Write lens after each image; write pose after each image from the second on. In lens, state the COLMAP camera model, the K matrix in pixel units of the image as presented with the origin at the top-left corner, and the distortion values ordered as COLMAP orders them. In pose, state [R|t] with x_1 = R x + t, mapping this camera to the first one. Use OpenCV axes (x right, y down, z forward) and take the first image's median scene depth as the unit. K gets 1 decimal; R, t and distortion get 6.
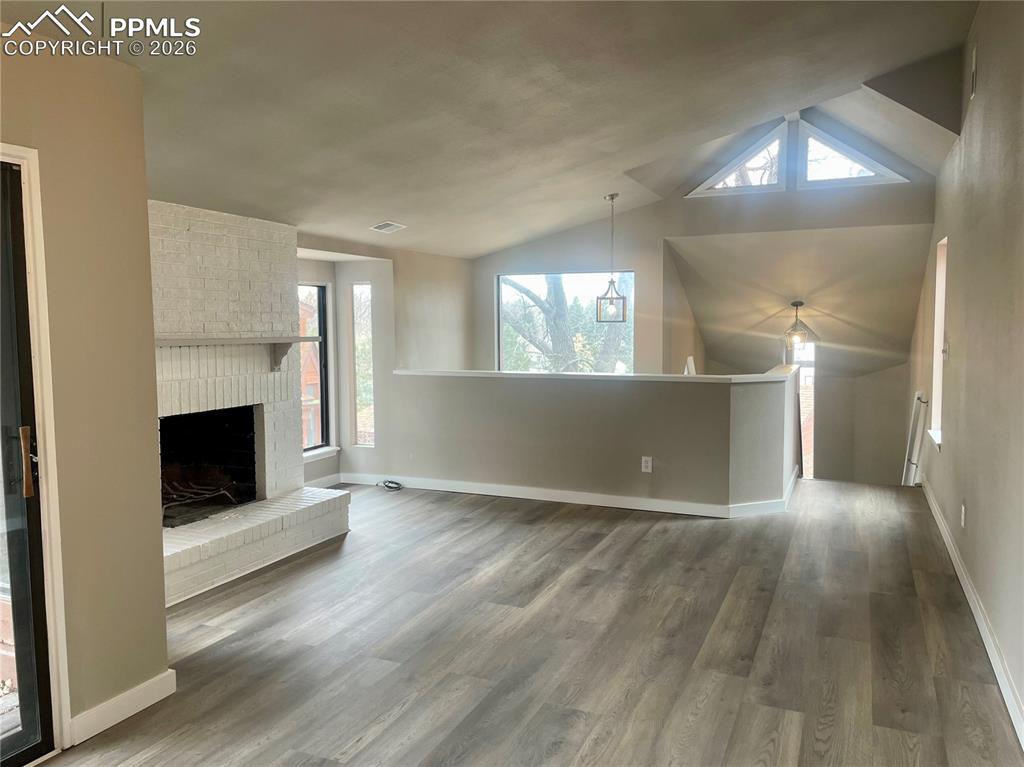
lens RADIAL K [[779.9, 0, 516.2], [0, 779.9, 382.8], [0, 0, 1]] dist [0.080458, -0.105384]
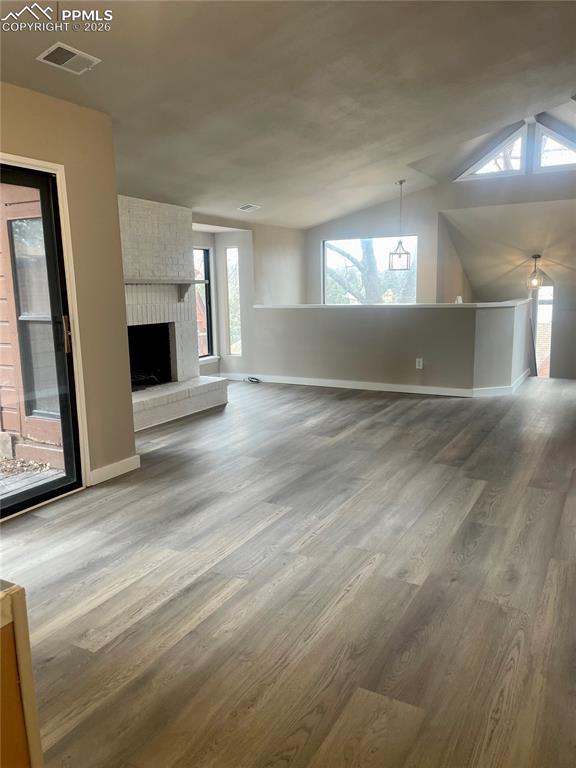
lens RADIAL K [[585.0, 0, 285.0], [0, 585.0, 385.9], [0, 0, 1]] dist [0.080458, -0.105384]
pose [[0.994947, 0.004319, -0.100307, 0.024832], [0.005043, 0.995663, 0.092899, 0.045352], [0.100274, -0.092936, 0.990610, -0.179973]]
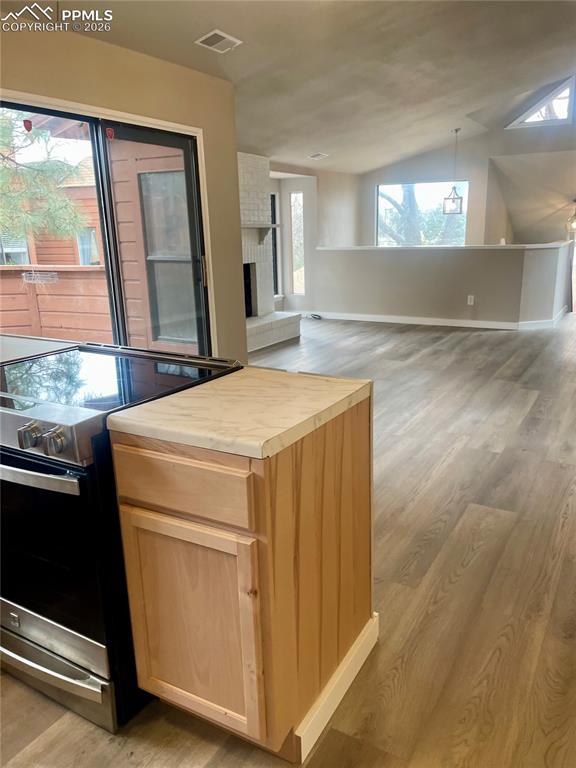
lens RADIAL K [[585.0, 0, 302.9], [0, 585.0, 386.7], [0, 0, 1]] dist [0.080458, -0.105384]
pose [[0.994300, 0.014859, -0.105582, -0.064371], [0.005106, 0.982471, 0.186346, 0.054882], [0.106500, -0.185823, 0.976795, -0.362298]]
